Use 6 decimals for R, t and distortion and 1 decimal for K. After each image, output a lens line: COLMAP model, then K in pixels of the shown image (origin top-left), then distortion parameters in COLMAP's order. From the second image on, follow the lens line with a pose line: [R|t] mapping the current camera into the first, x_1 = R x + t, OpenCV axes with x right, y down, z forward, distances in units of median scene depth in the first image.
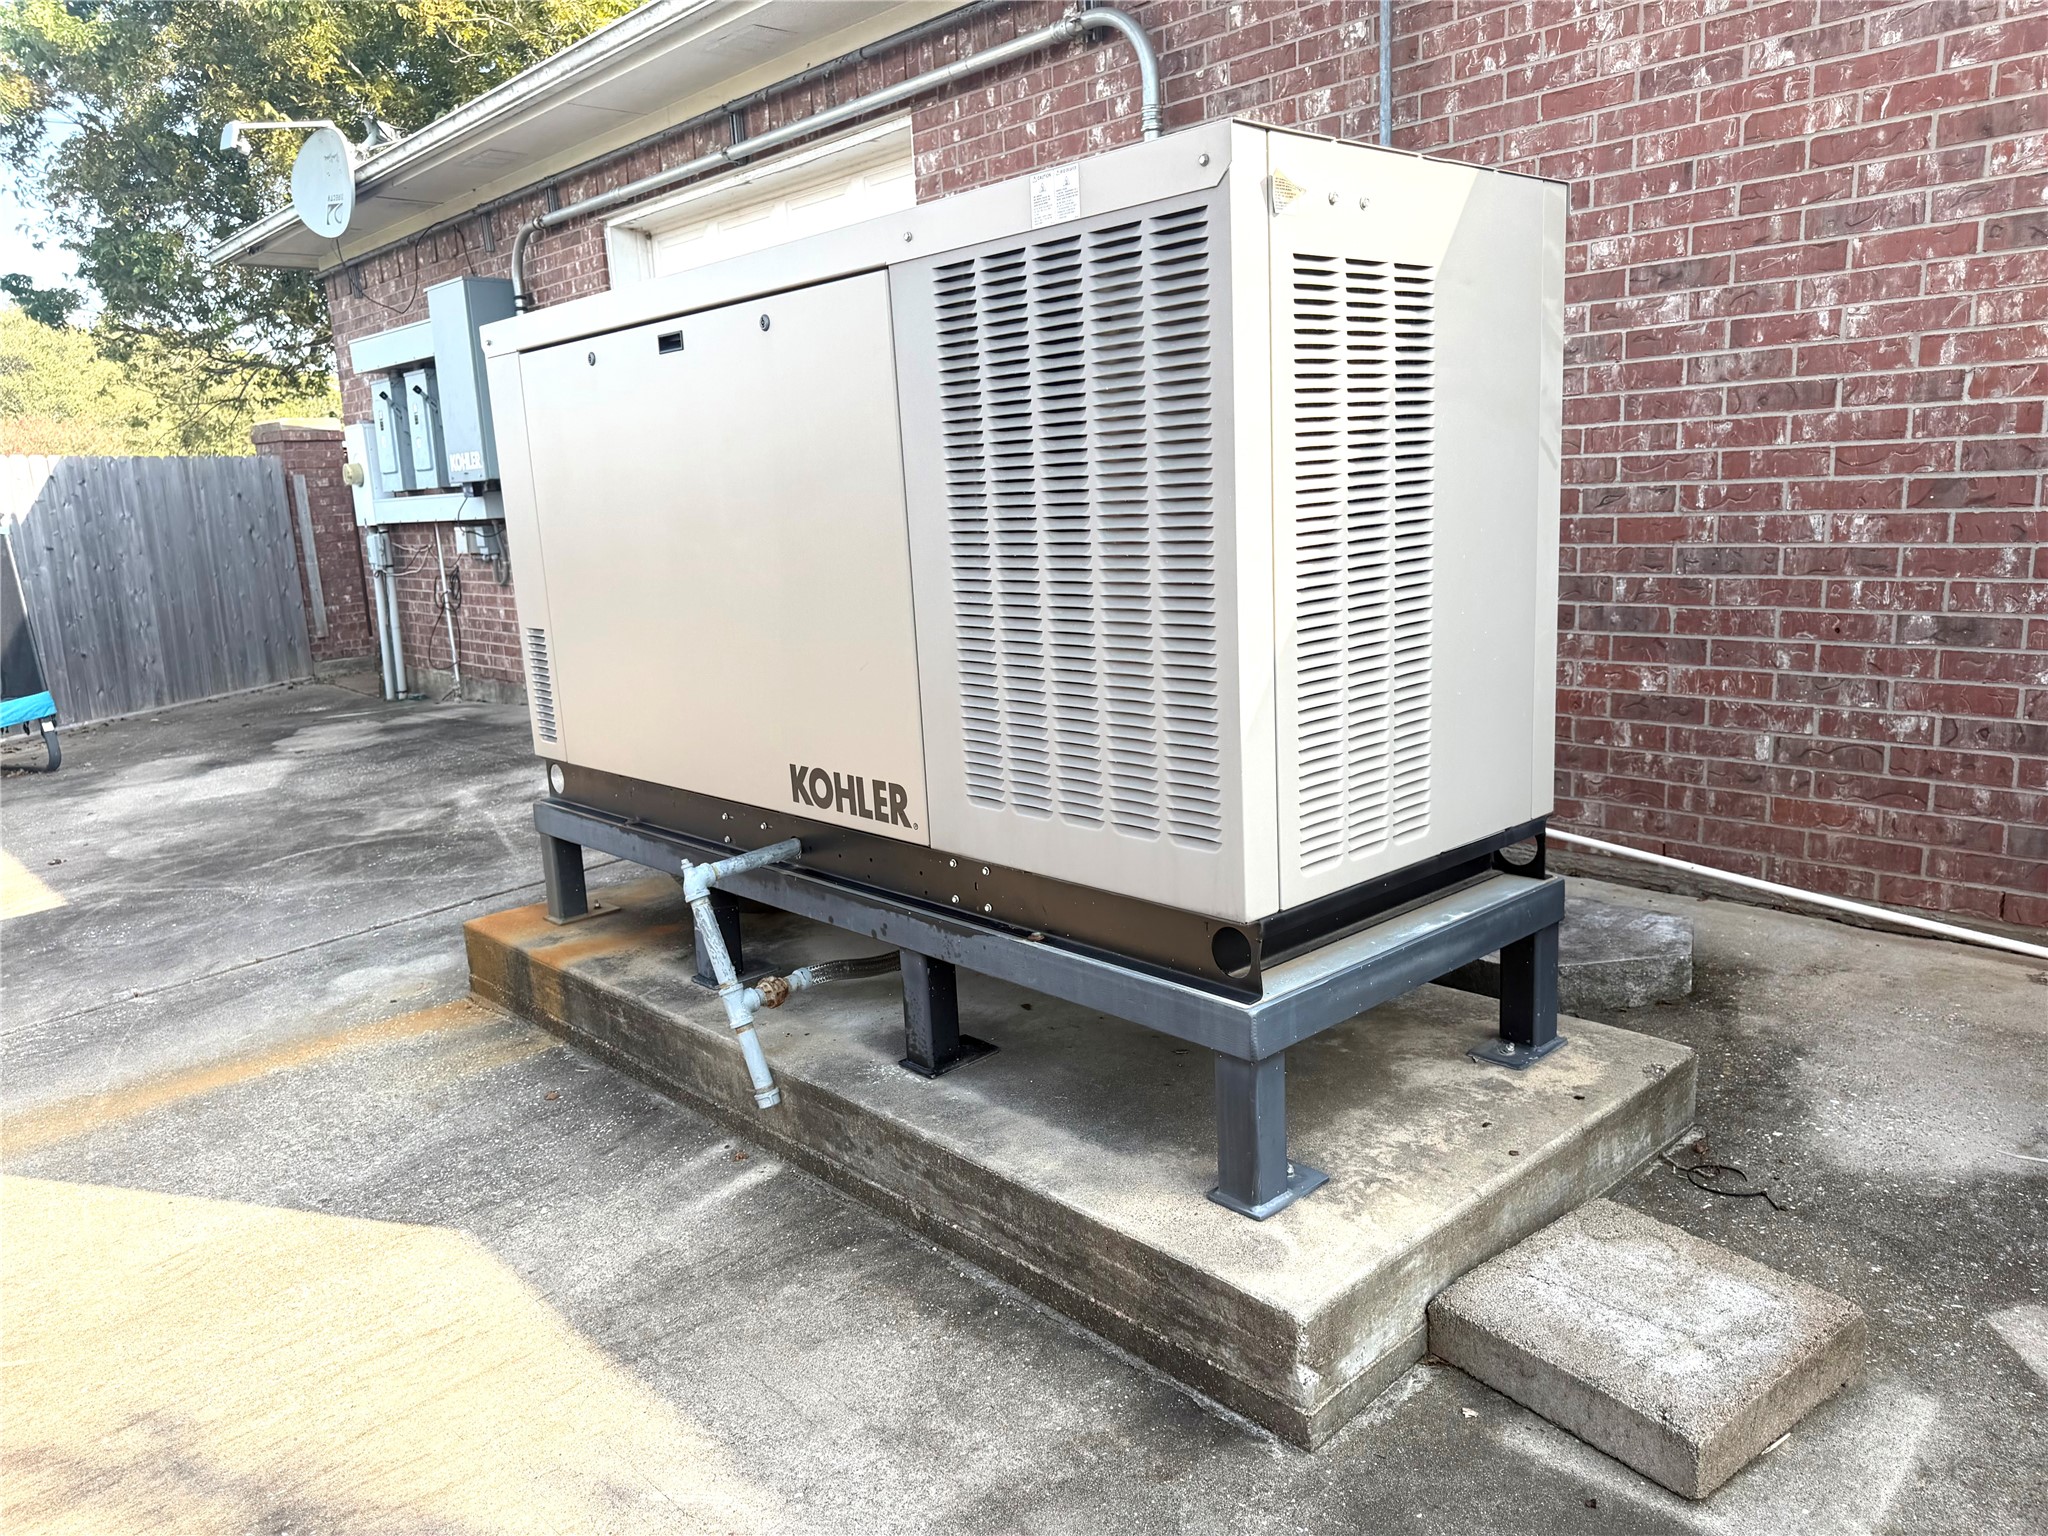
lens RADIAL K [[1467.5, 0, 1017.8], [0, 1467.5, 760.8], [0, 0, 1]] dist [0.025140, -0.034831]
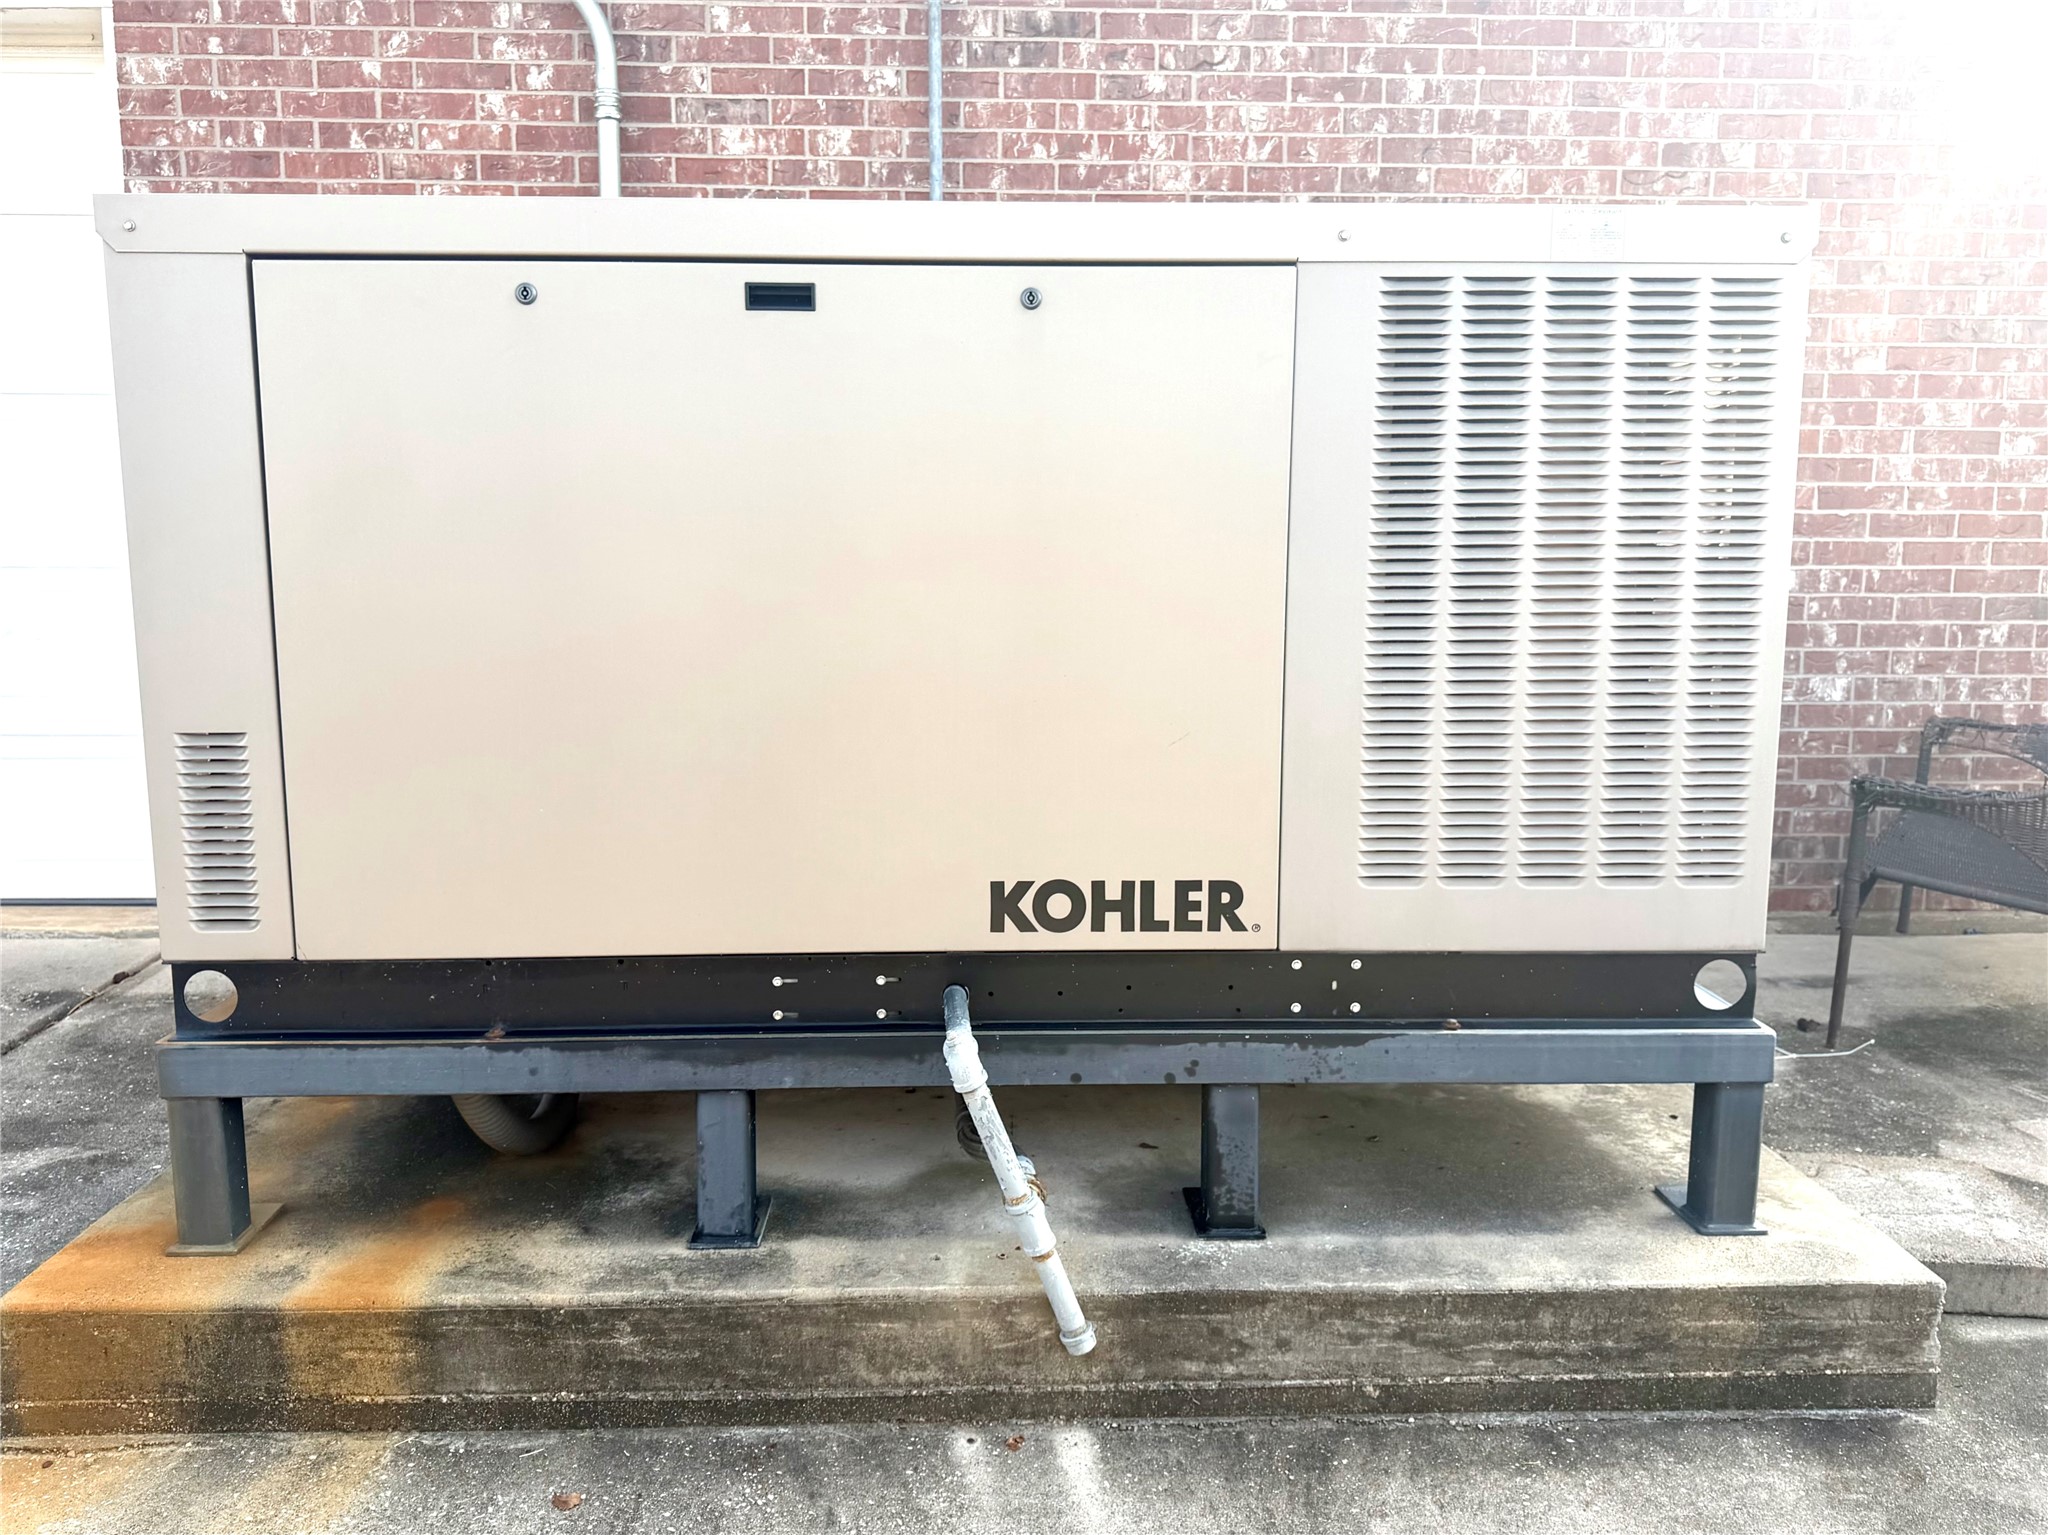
lens RADIAL K [[1582.0, 0, 1026.9], [0, 1582.0, 781.9], [0, 0, 1]] dist [-0.012101, 0.007004]
pose [[0.644545, -0.056537, 0.762473, -0.732822], [0.109345, 0.993827, -0.018741, -0.029847], [-0.756707, 0.095452, 0.646748, 0.470451]]
